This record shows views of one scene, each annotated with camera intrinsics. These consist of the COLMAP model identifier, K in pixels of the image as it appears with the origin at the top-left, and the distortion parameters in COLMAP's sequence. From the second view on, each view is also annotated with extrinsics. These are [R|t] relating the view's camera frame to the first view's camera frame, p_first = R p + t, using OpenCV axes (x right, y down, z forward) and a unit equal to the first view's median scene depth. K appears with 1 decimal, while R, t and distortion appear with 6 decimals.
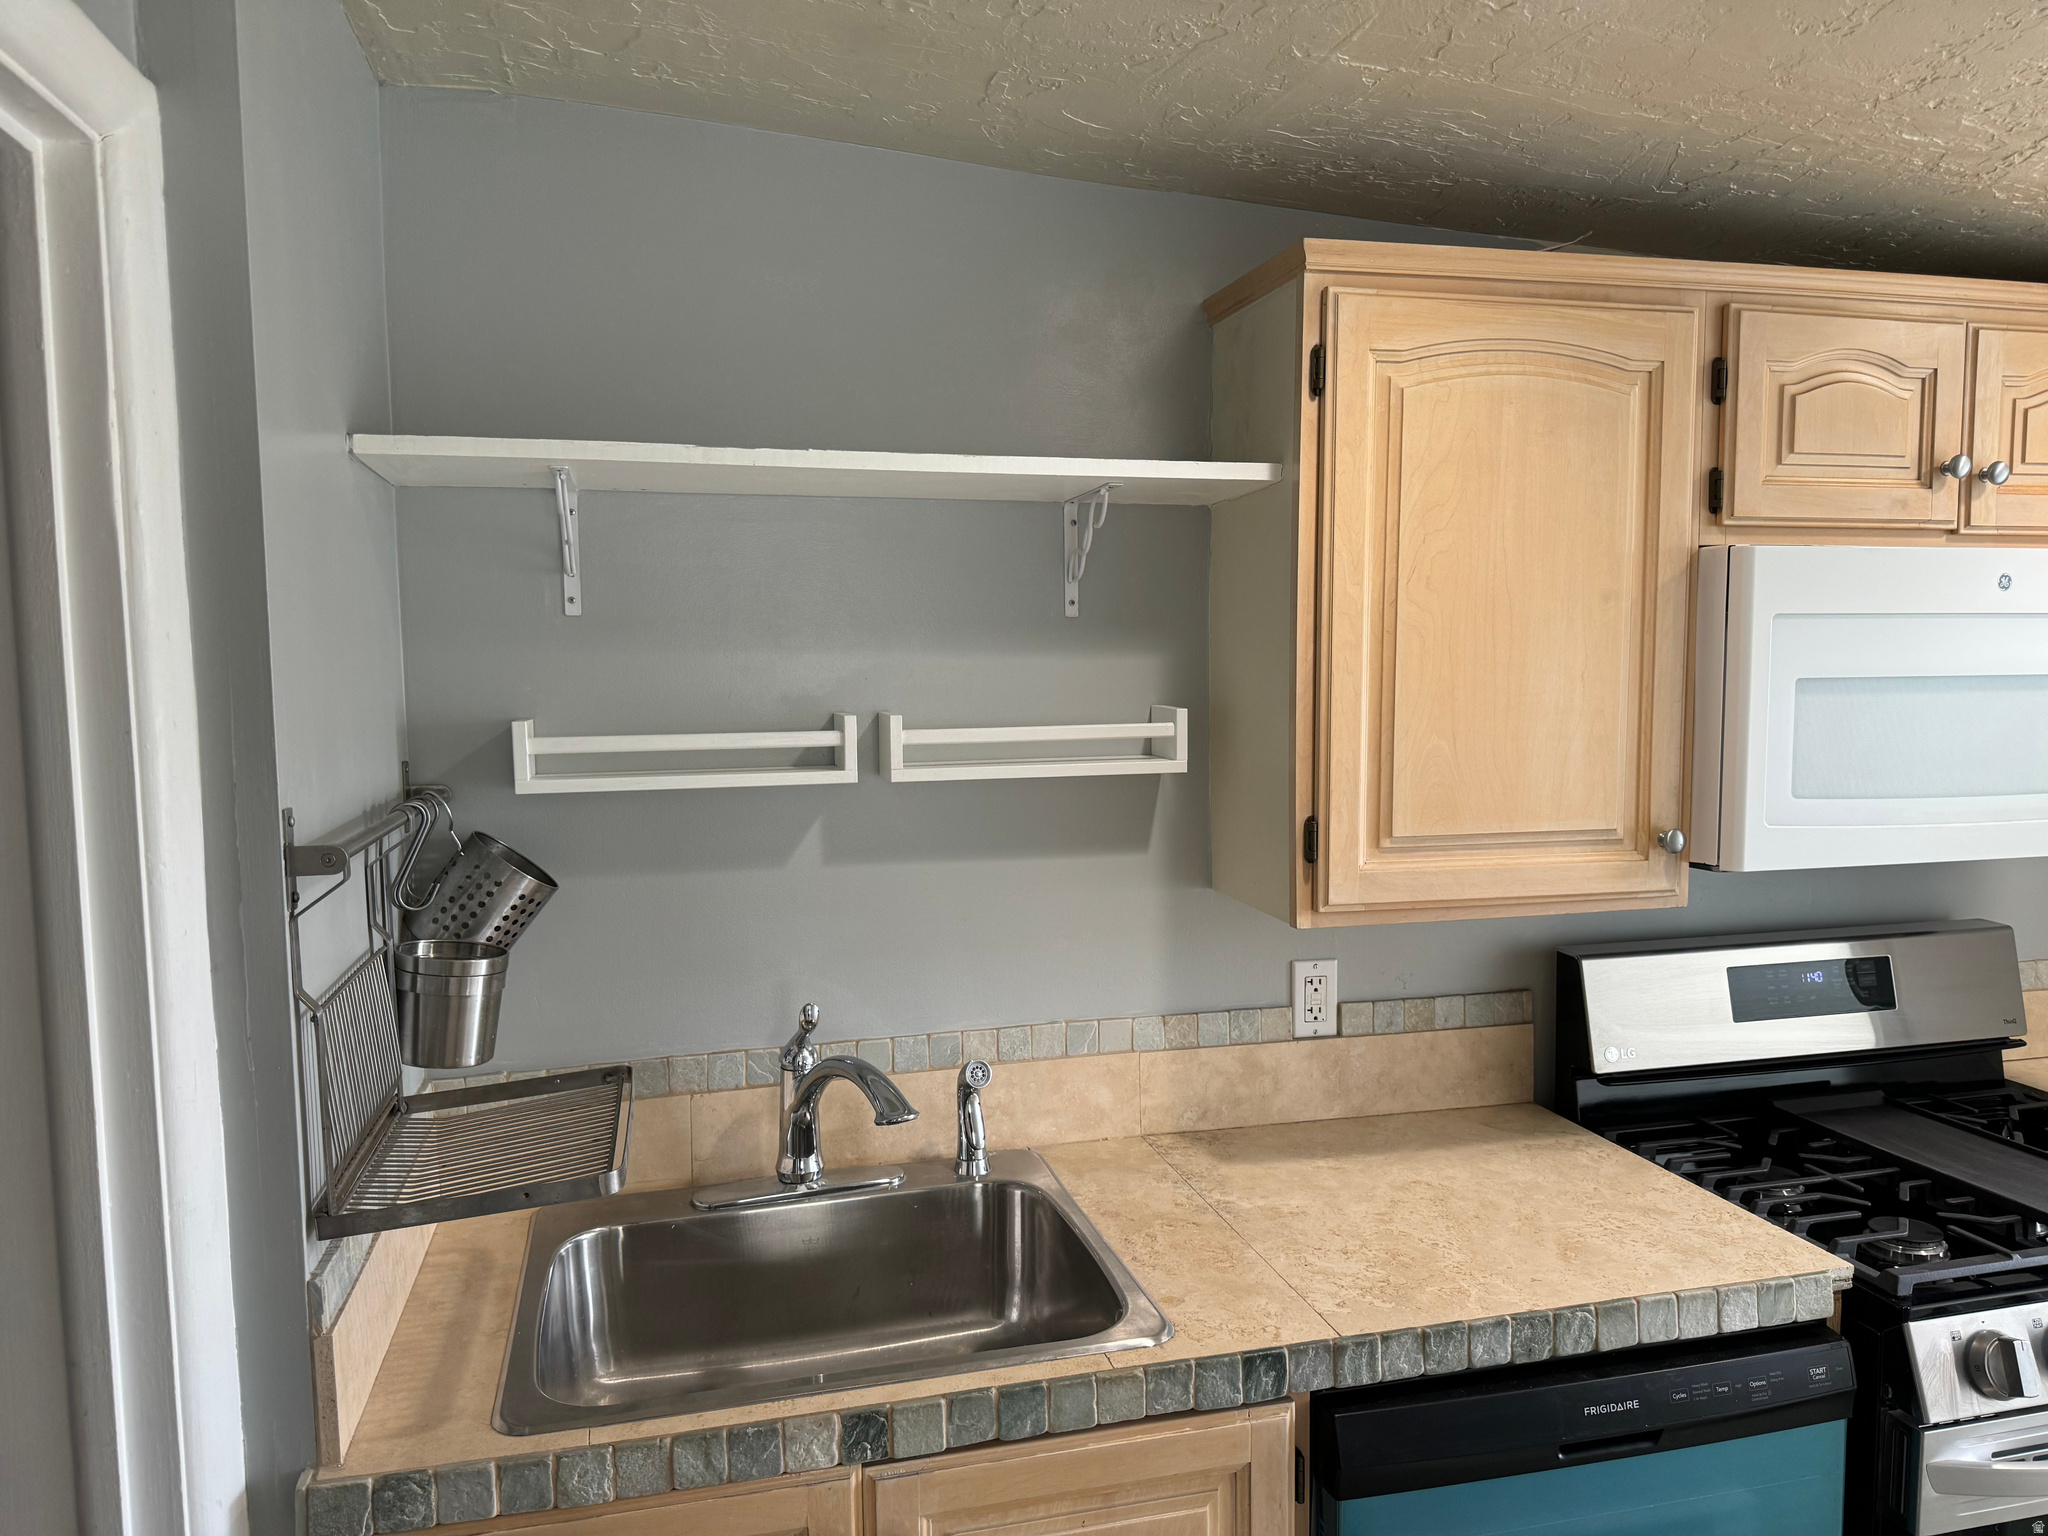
lens RADIAL K [[1448.6, 0, 1020.2], [0, 1448.6, 770.5], [0, 0, 1]] dist [0.112421, -0.152900]
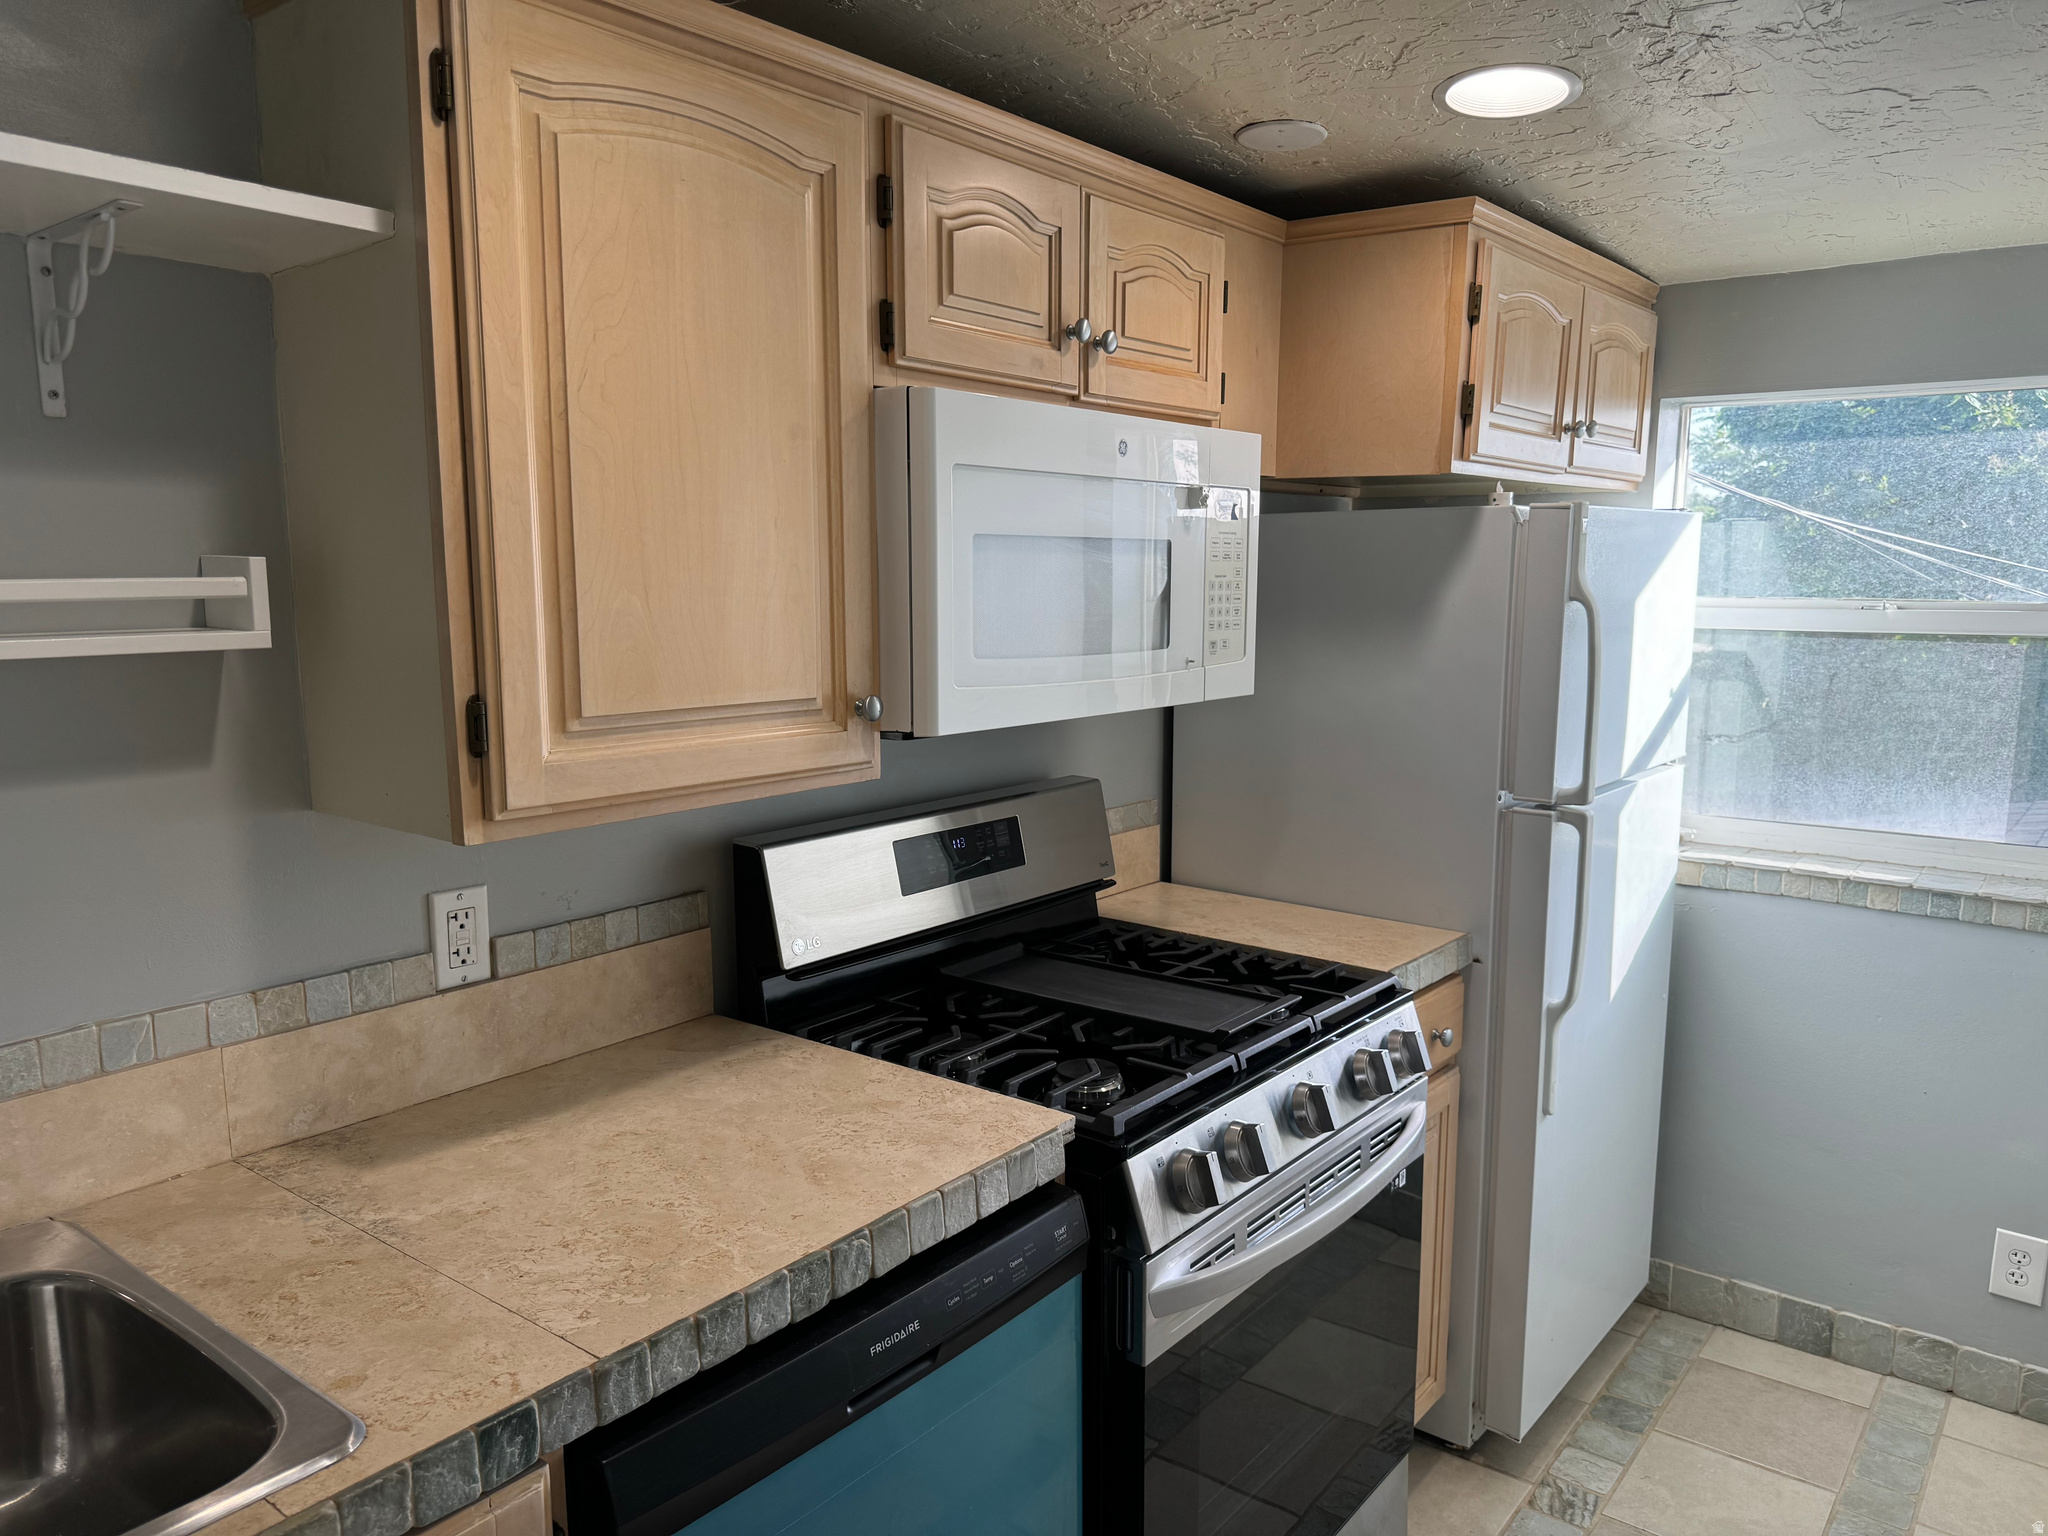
lens RADIAL K [[1447.5, 0, 1035.6], [0, 1447.5, 786.8], [0, 0, 1]] dist [0.034896, -0.060834]
pose [[0.782455, -0.080941, 0.617424, -0.039009], [0.040303, 0.996020, 0.079498, 0.029015], [-0.621401, -0.037320, 0.782603, 0.222090]]
